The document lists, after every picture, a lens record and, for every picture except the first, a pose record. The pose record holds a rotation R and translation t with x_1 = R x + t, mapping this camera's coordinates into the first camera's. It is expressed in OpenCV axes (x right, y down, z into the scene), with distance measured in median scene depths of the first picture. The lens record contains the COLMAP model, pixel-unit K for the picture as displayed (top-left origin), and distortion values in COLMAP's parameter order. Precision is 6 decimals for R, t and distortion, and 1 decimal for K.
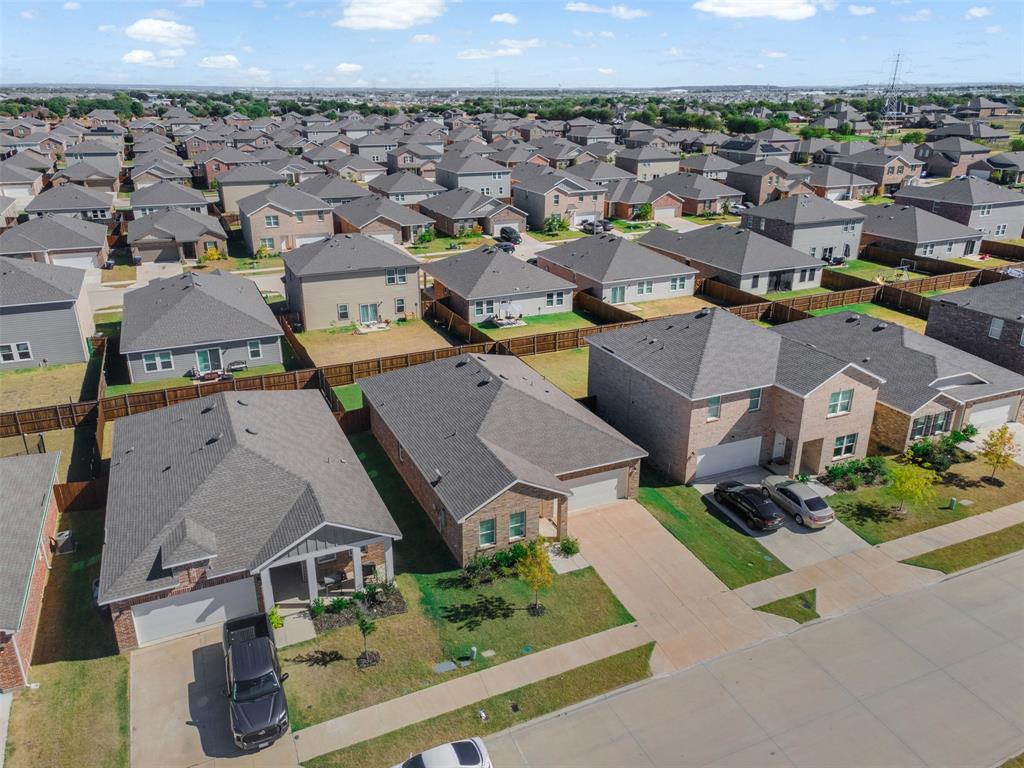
lens RADIAL K [[763.2, 0, 512.0], [0, 763.2, 384.0], [0, 0, 1]] dist [0.010715, 0.065109]
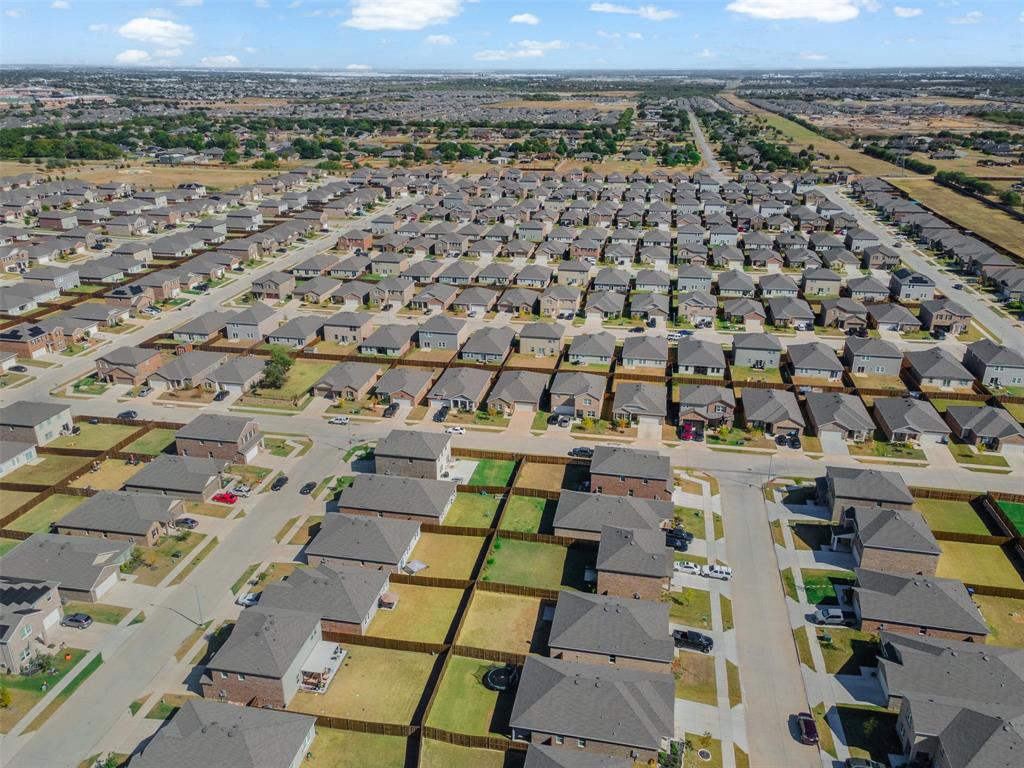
lens RADIAL K [[784.5, 0, 512.0], [0, 784.5, 384.0], [0, 0, 1]] dist [0.008941, 0.068998]
pose [[0.815631, 0.219734, -0.535223, 1.647197], [-0.211400, 0.974295, 0.077841, -0.218782], [0.538569, 0.049657, 0.841117, -1.919178]]
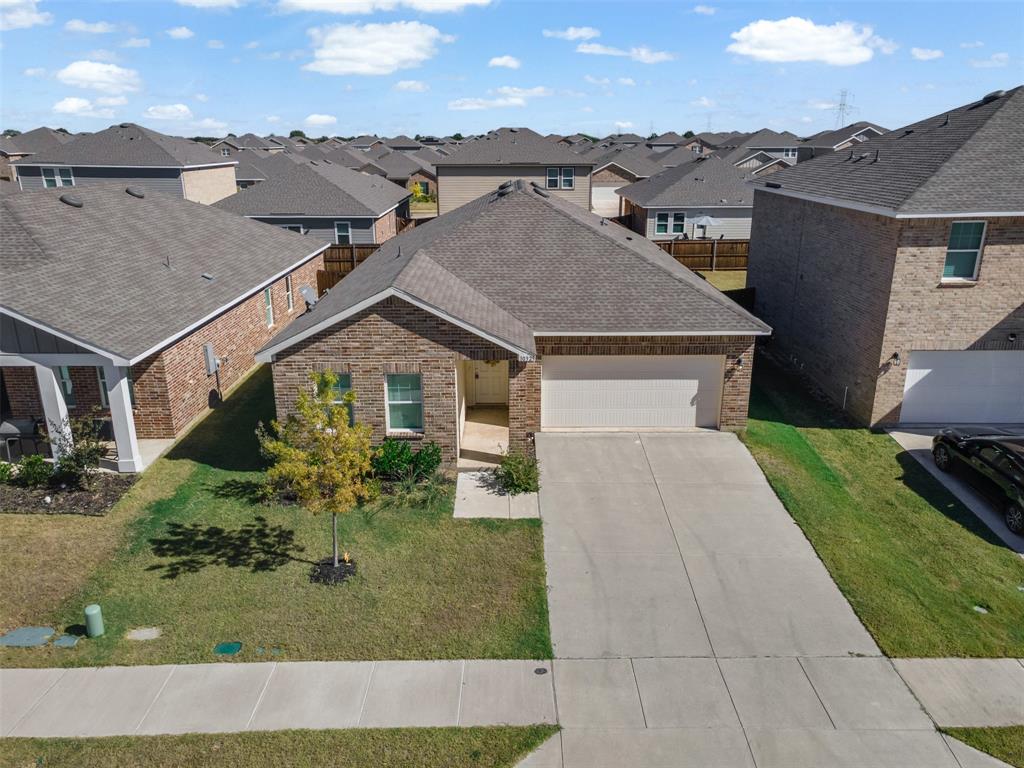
lens RADIAL K [[763.2, 0, 512.0], [0, 763.2, 384.0], [0, 0, 1]] dist [0.010715, 0.065109]
pose [[0.912767, 0.121259, -0.390068, 0.151183], [-0.144571, 0.989013, -0.030848, 0.109808], [0.382042, 0.084550, 0.920269, 0.365812]]
